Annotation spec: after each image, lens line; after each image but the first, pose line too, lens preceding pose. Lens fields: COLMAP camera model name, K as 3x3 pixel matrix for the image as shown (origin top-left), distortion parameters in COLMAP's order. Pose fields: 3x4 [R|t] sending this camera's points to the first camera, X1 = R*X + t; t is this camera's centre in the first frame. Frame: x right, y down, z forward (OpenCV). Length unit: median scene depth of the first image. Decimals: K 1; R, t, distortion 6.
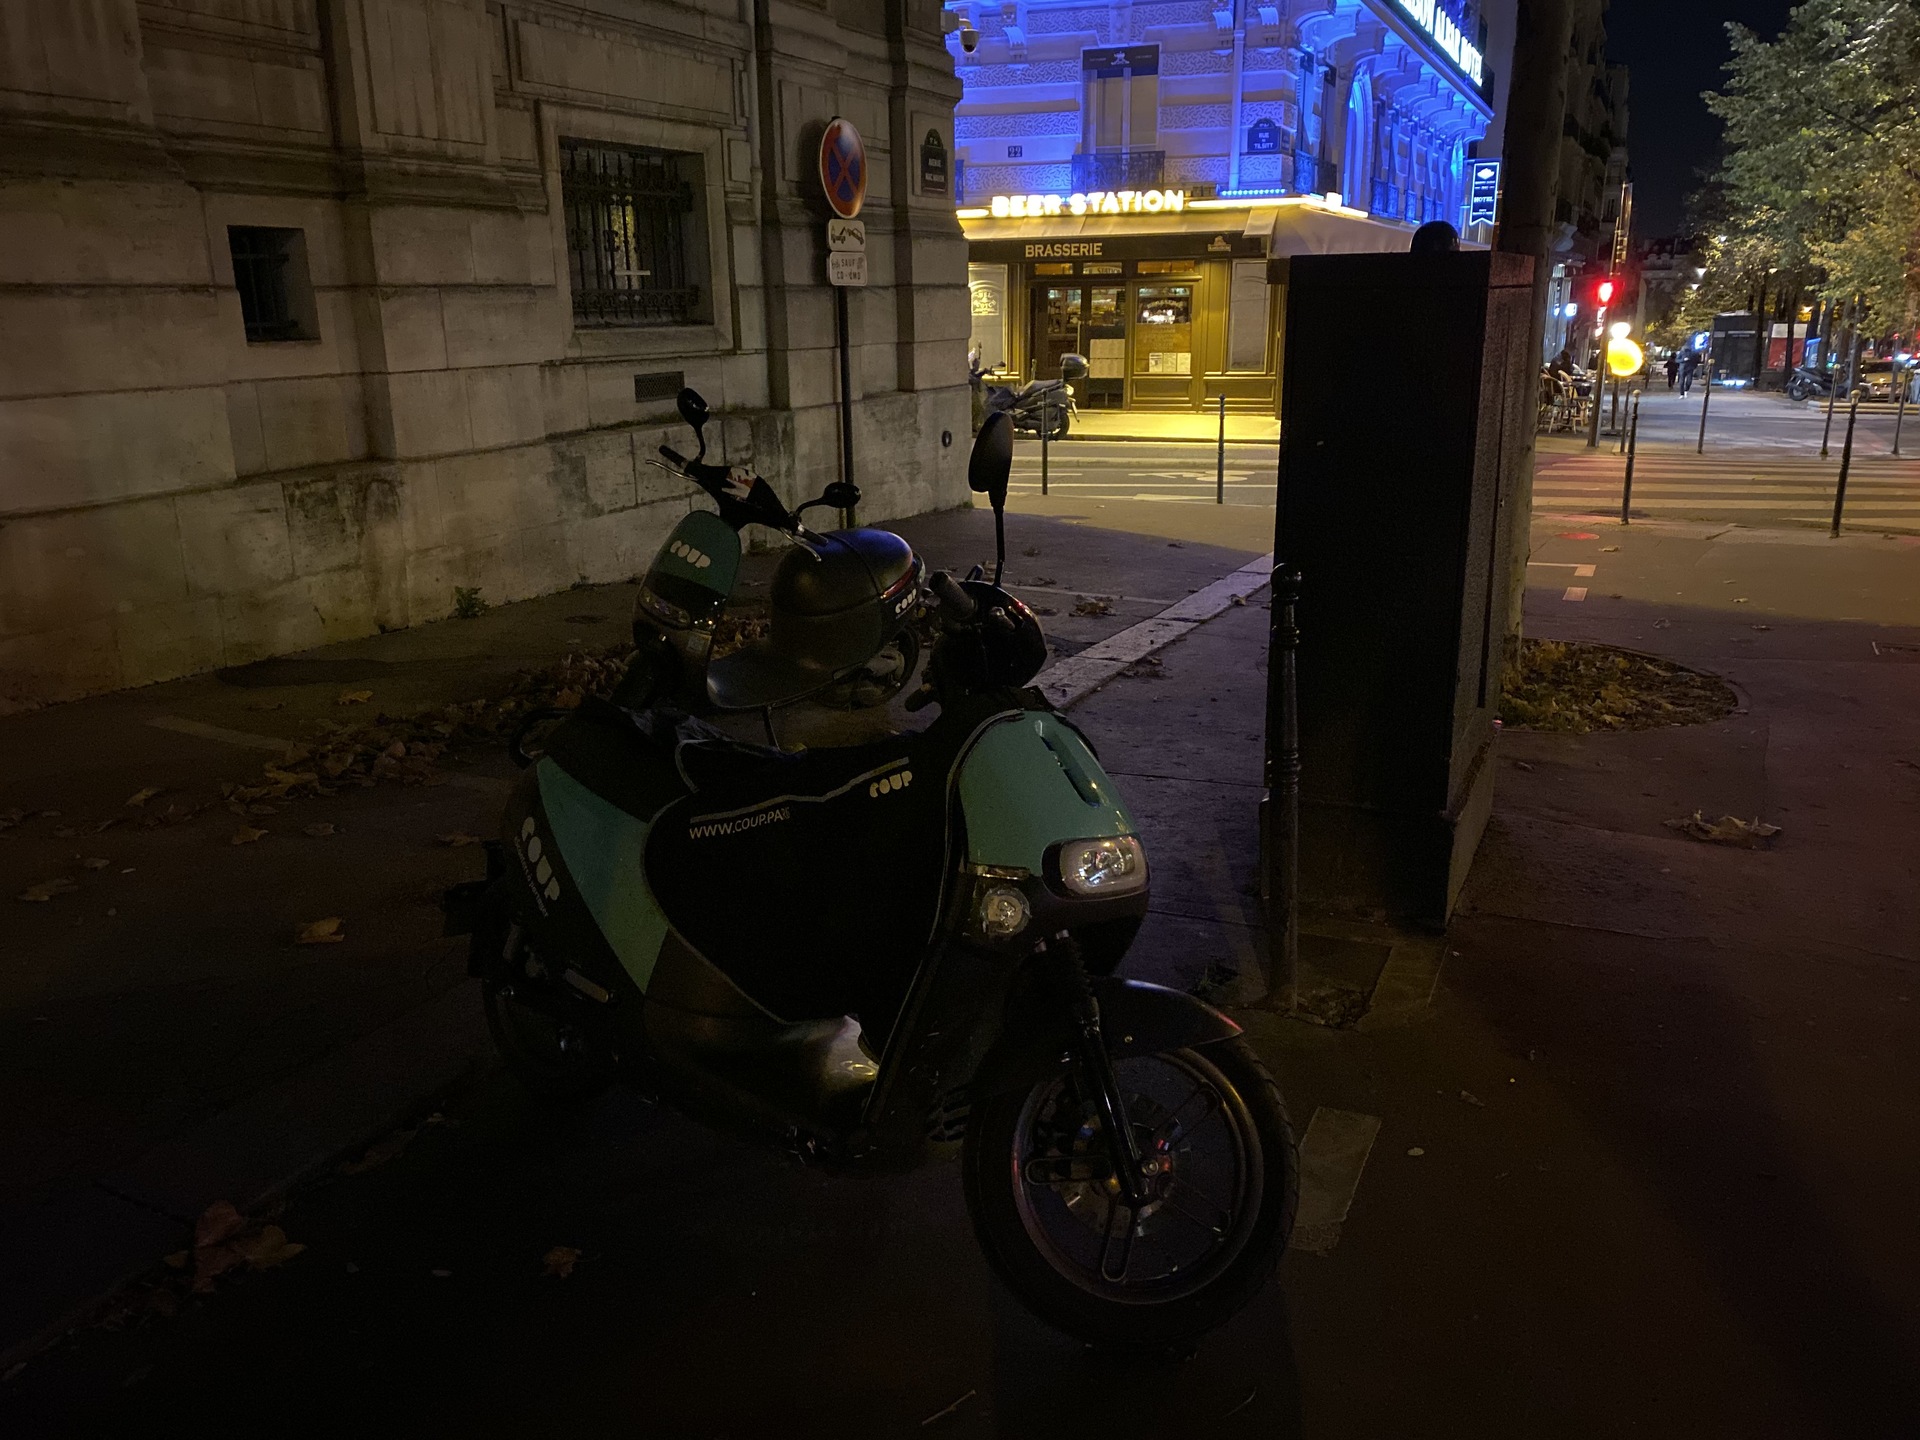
lens RADIAL K [[1569.4, 0, 952.1], [0, 1569.4, 774.0], [0, 0, 1]] dist [0.094872, -0.199828]
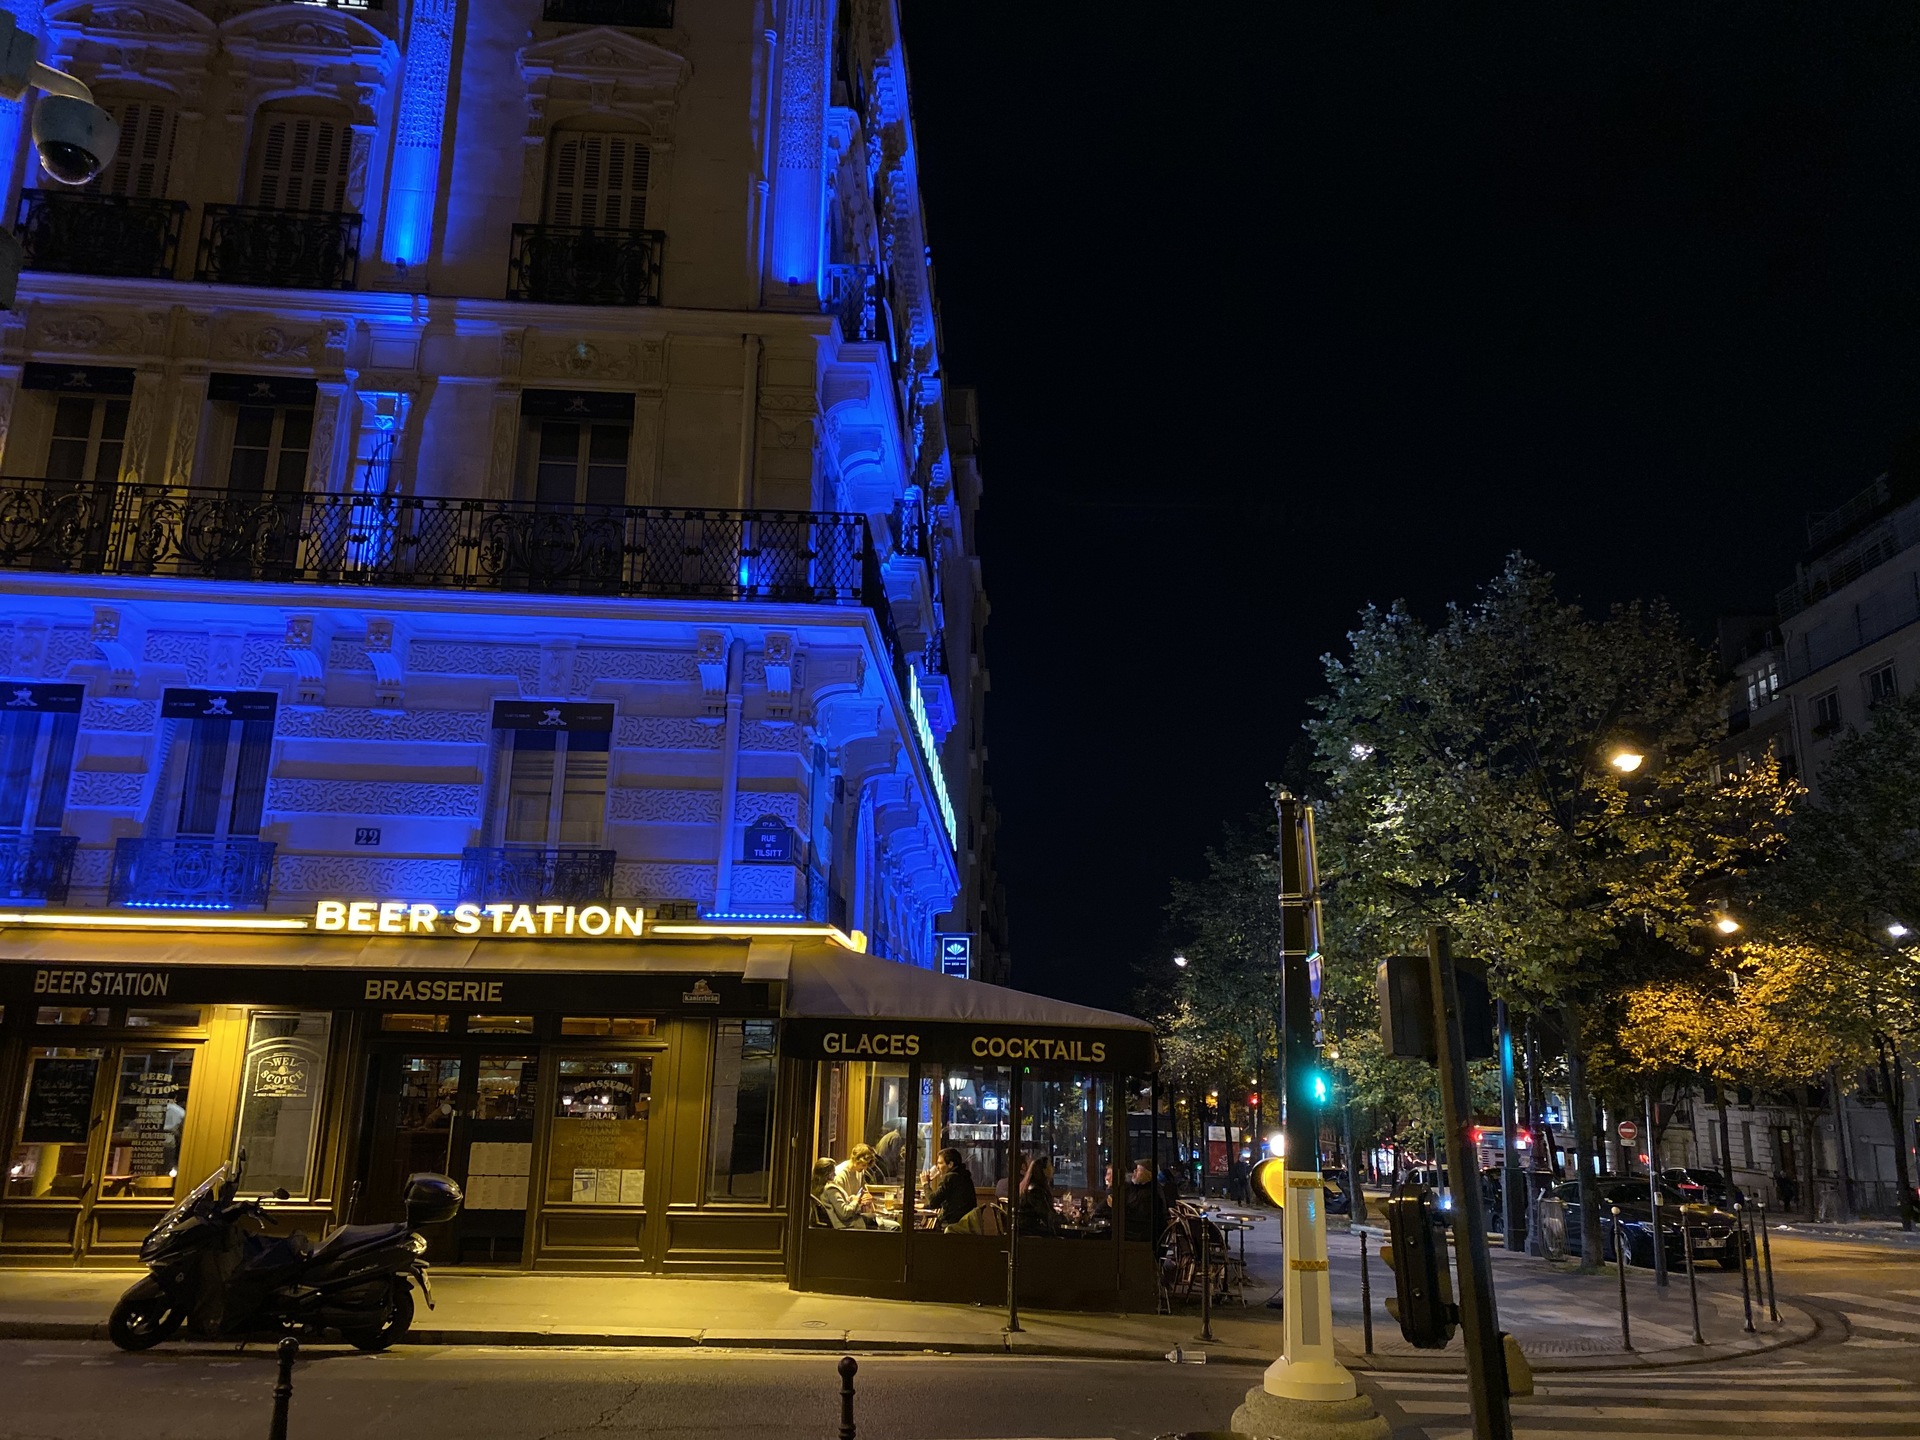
lens RADIAL K [[1538.9, 0, 967.1], [0, 1538.9, 671.8], [0, 0, 1]] dist [0.165937, -0.449286]
pose [[0.930856, 0.119282, 0.345368, 0.040068], [0.078602, 0.857713, -0.508086, -0.122544], [-0.356832, 0.500101, 0.789031, 0.412756]]
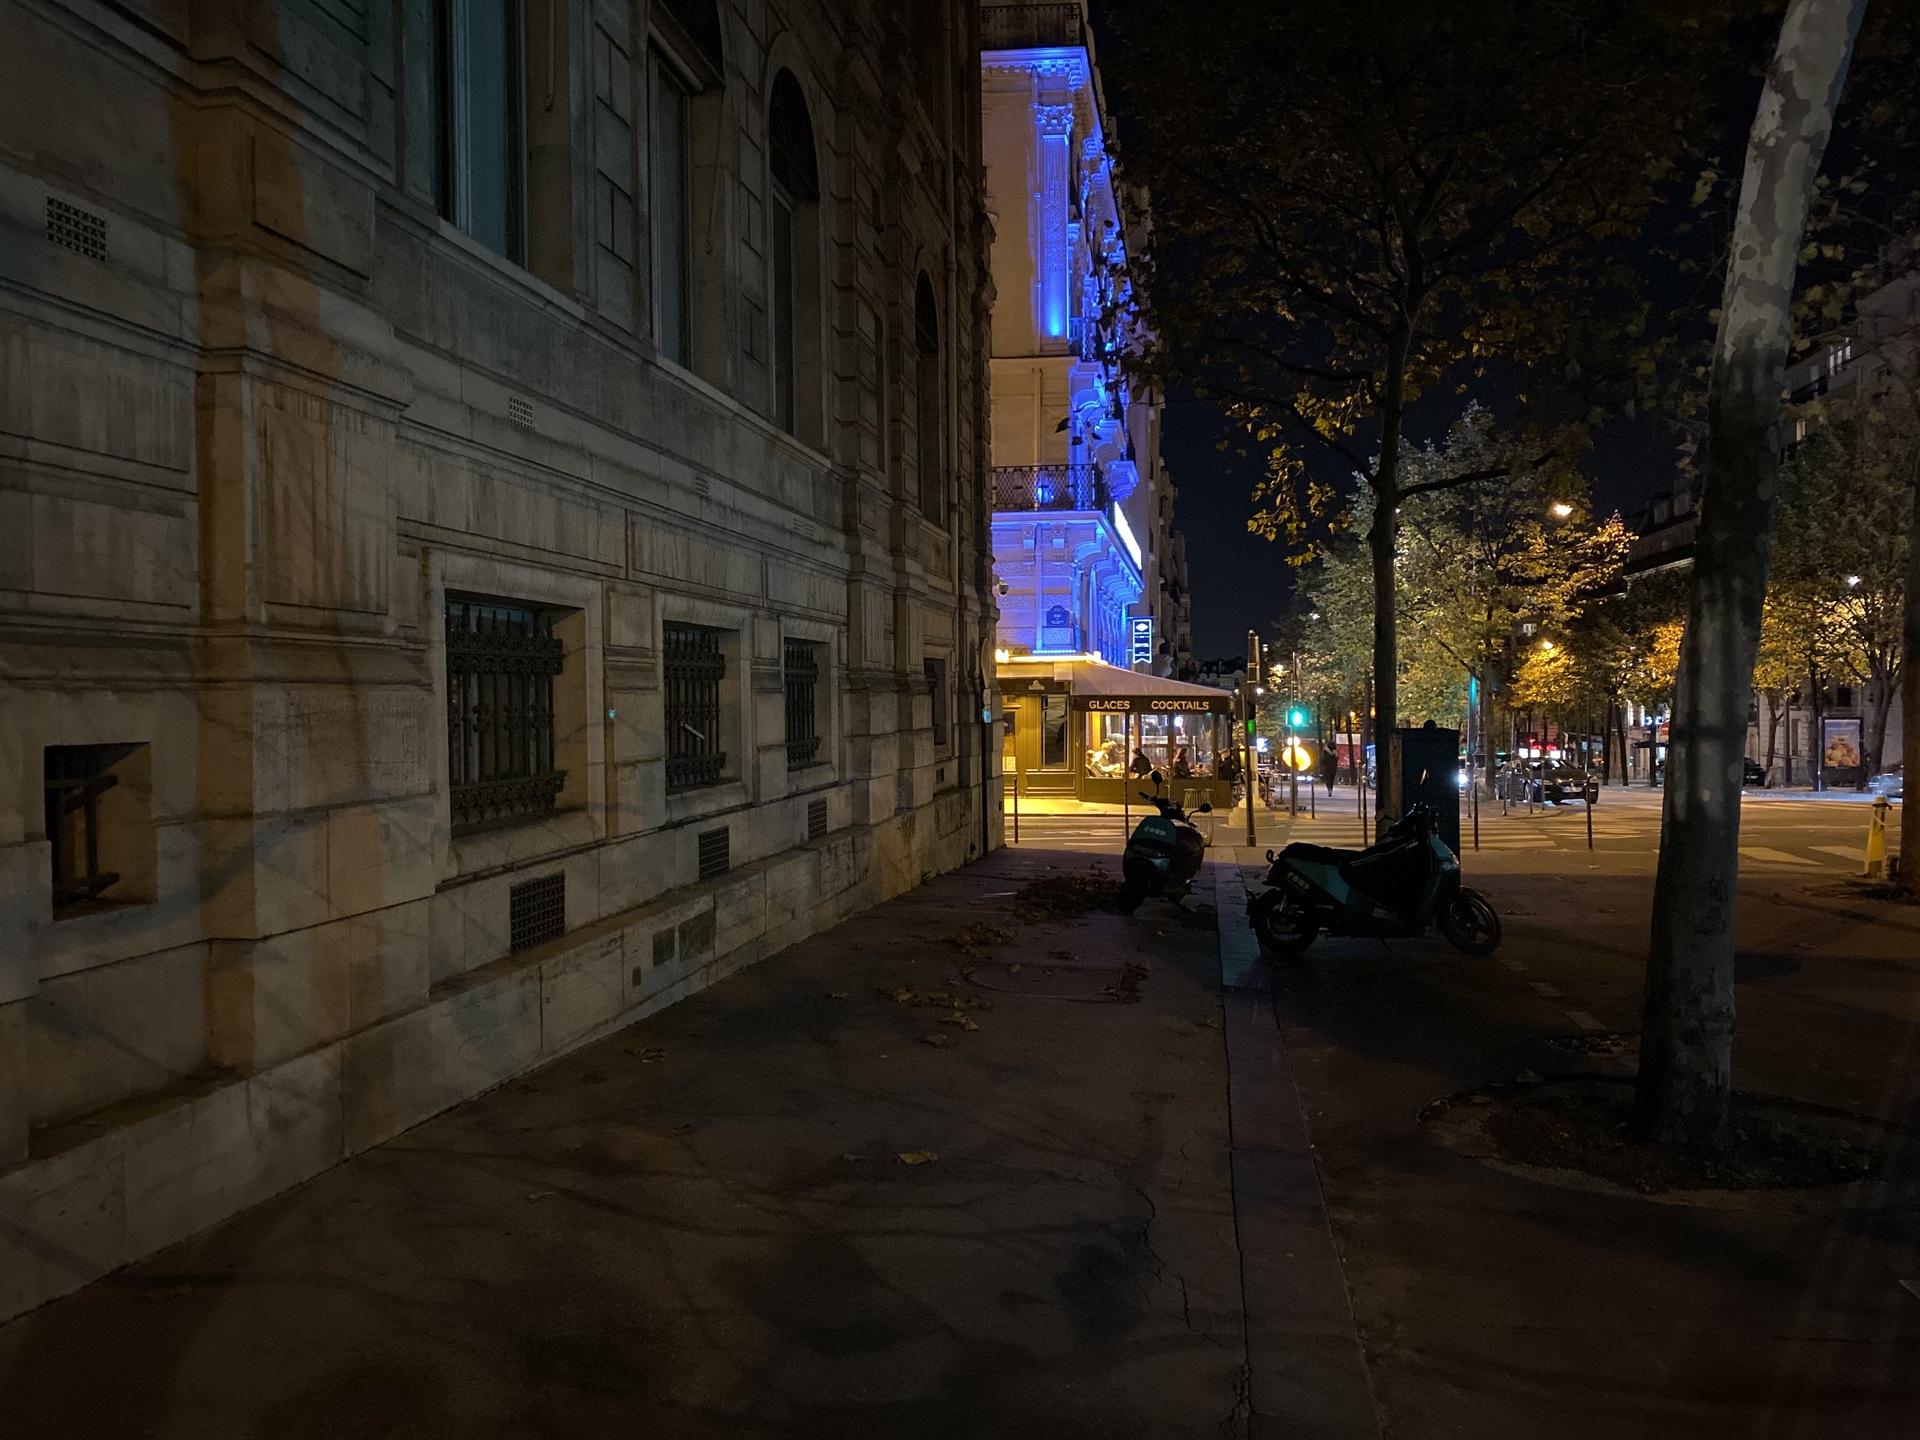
lens RADIAL K [[1569.4, 0, 952.1], [0, 1569.4, 774.0], [0, 0, 1]] dist [0.094872, -0.199828]
pose [[0.969879, -0.010141, 0.243376, -0.253991], [0.070093, 0.968494, -0.238971, 0.083858], [-0.233284, 0.248832, 0.940033, -0.316431]]
